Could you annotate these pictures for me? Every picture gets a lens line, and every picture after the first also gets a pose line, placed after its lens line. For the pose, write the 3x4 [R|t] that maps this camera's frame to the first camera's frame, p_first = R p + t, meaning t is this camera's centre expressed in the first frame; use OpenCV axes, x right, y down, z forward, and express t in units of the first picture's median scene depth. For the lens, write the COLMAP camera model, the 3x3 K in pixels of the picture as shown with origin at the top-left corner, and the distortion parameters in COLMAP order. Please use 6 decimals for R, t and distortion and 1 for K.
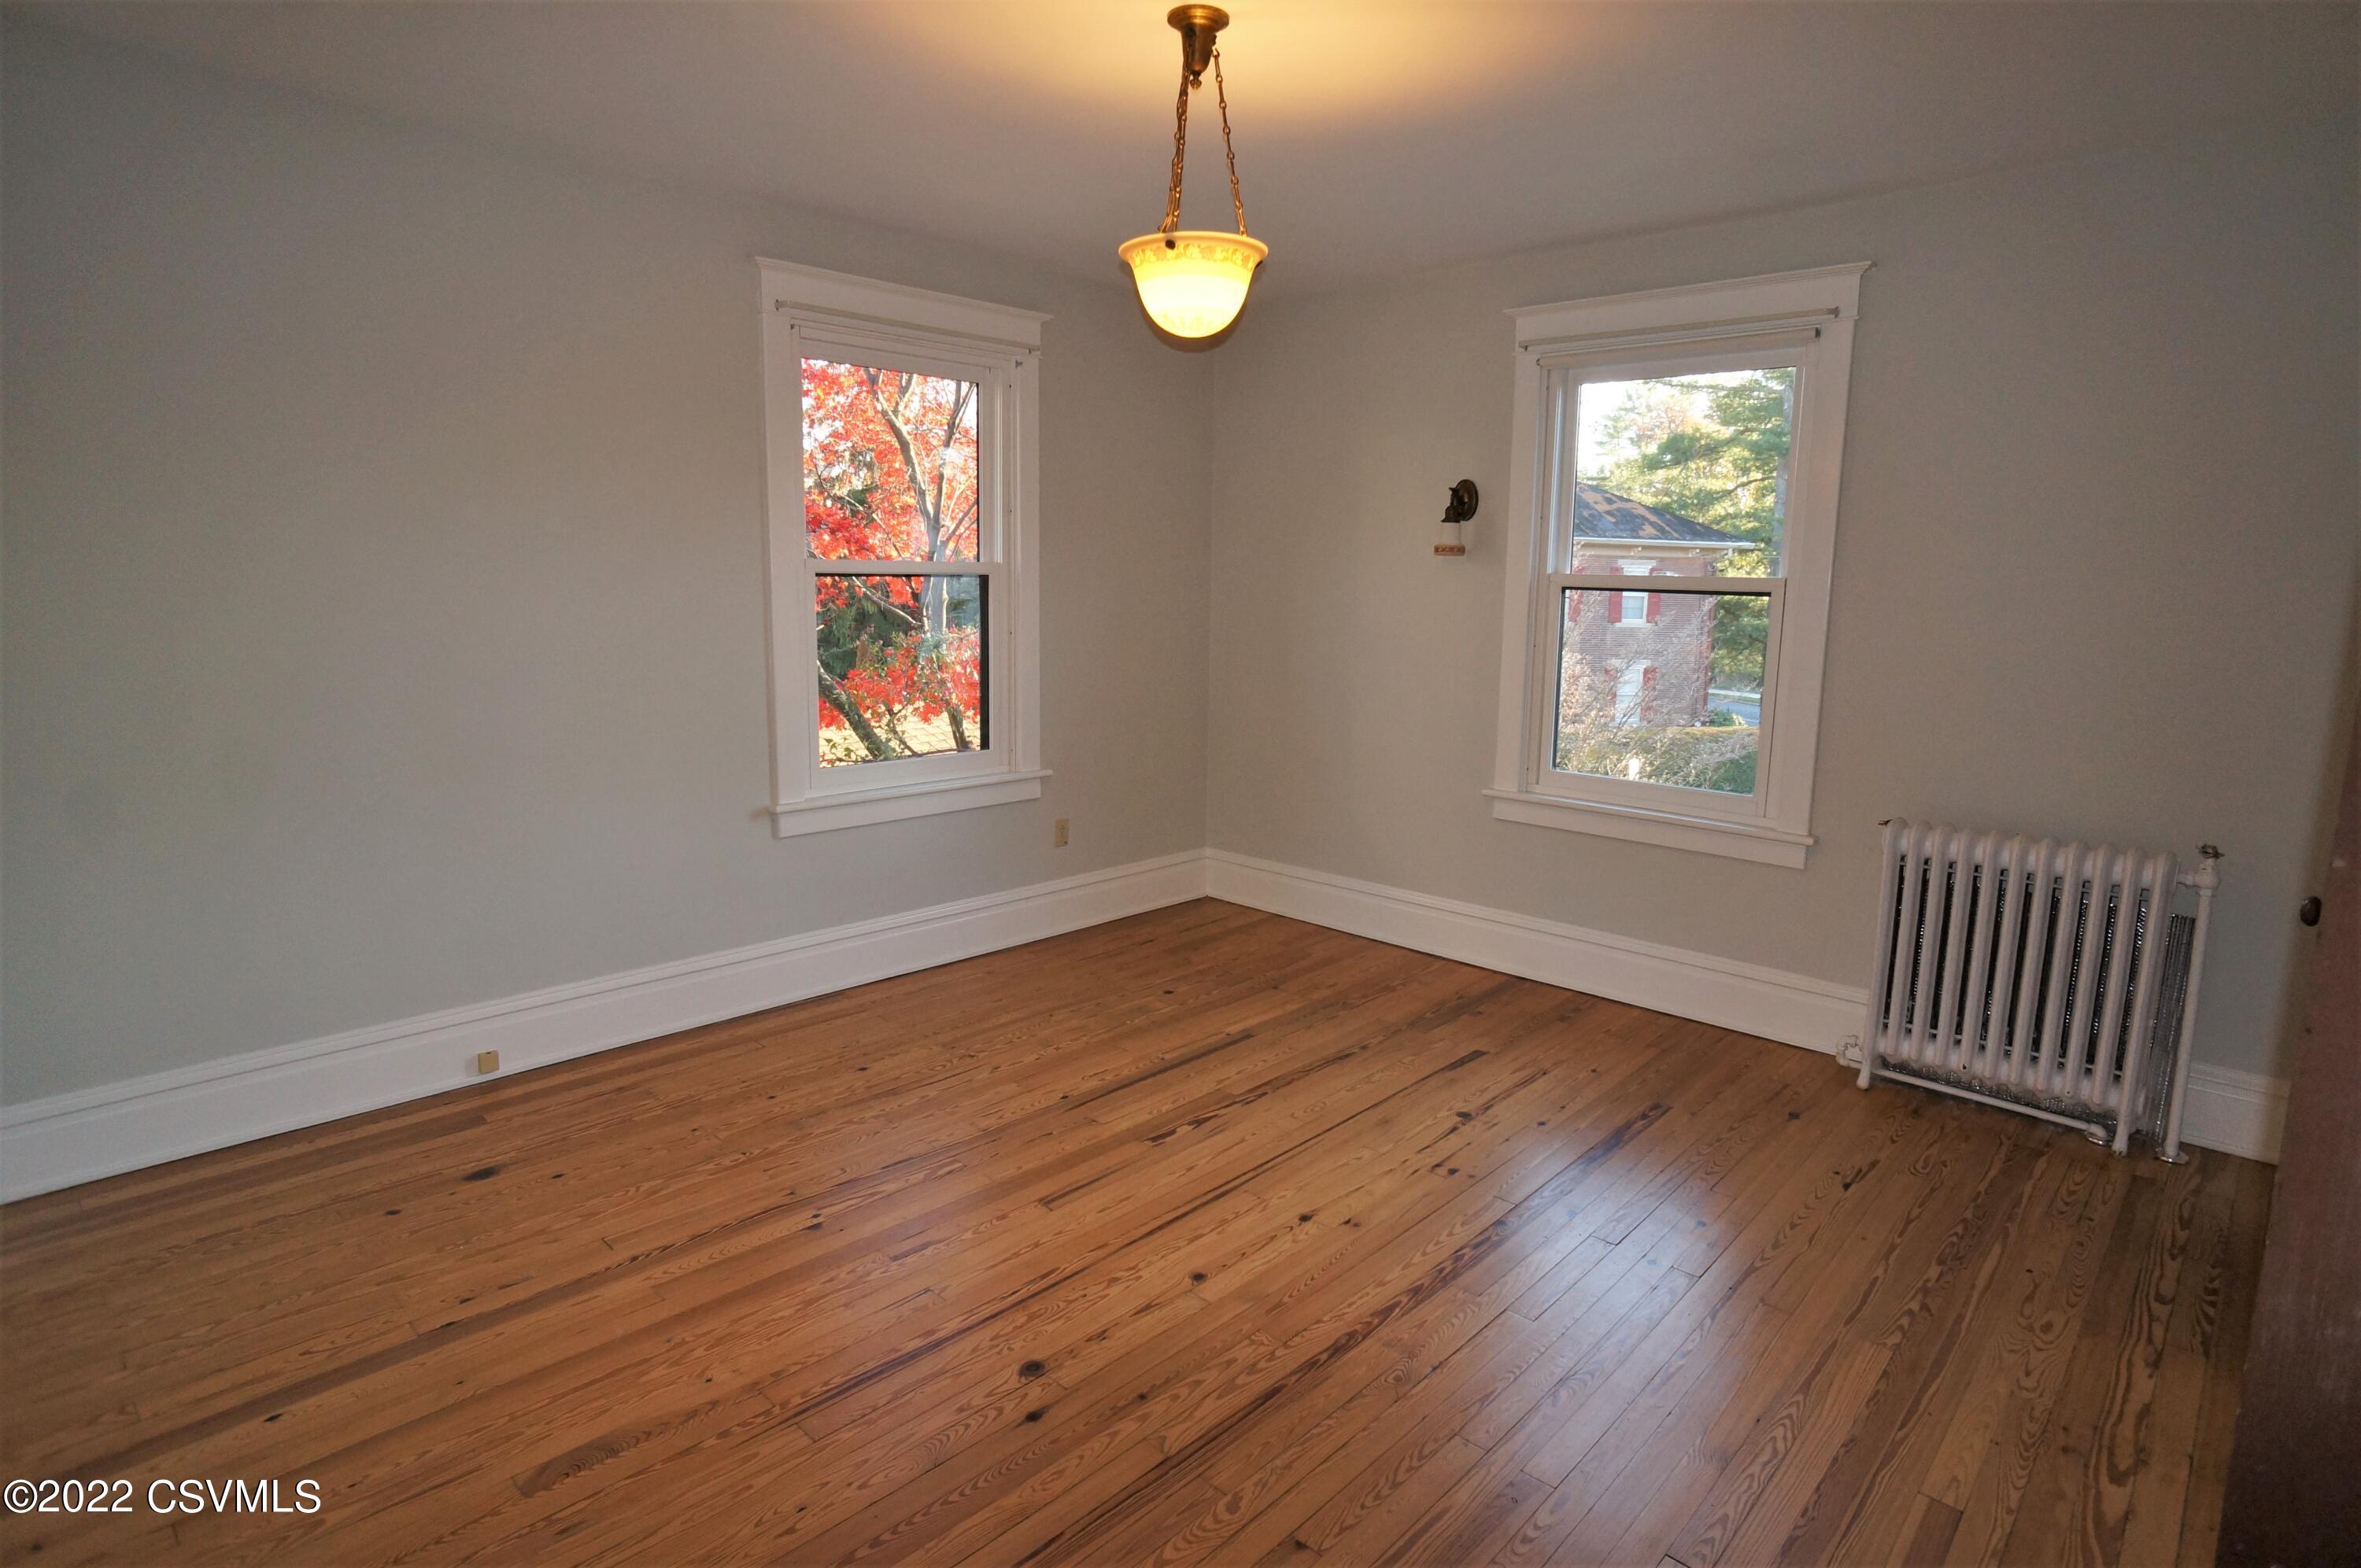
lens RADIAL K [[1223.2, 0, 1180.5], [0, 1223.2, 784.0], [0, 0, 1]] dist [-0.049272, 0.001111]
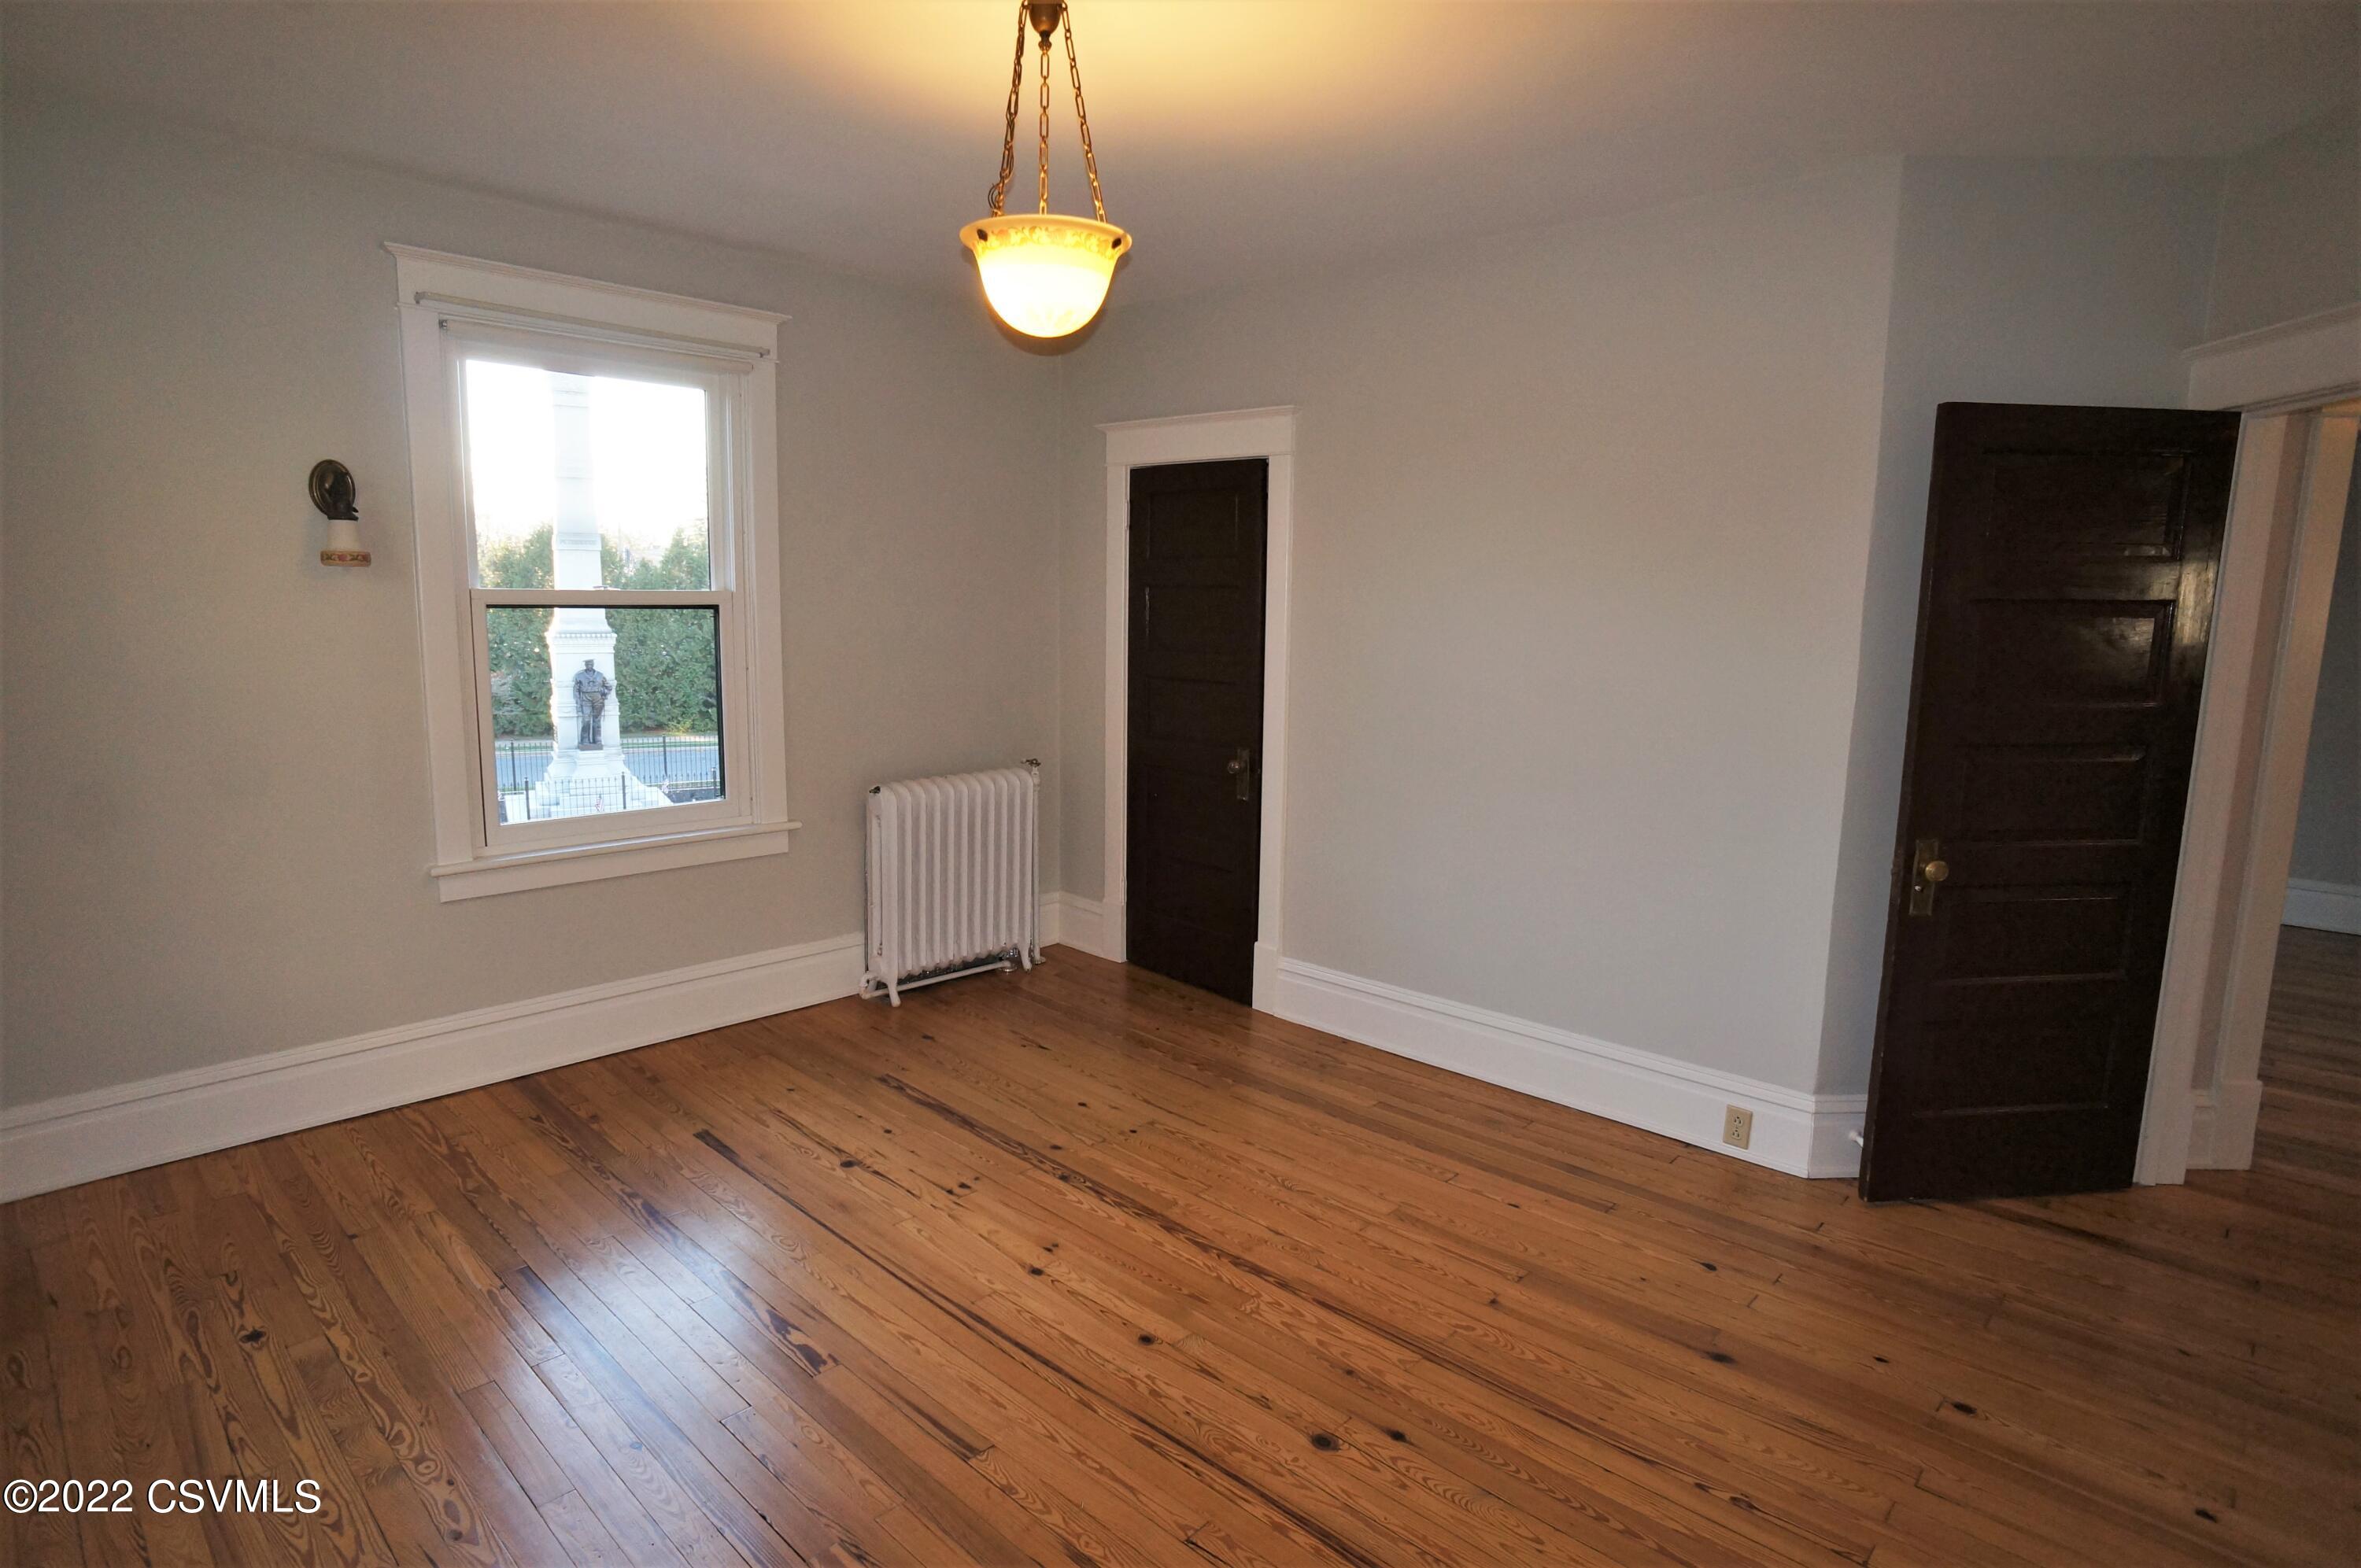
lens RADIAL K [[1223.2, 0, 1180.5], [0, 1223.2, 784.0], [0, 0, 1]] dist [-0.049272, 0.001111]
pose [[0.001649, -0.163438, 0.986552, -0.634076], [0.153043, 0.974973, 0.161264, -0.126802], [-0.988218, 0.150719, 0.026621, 0.653450]]
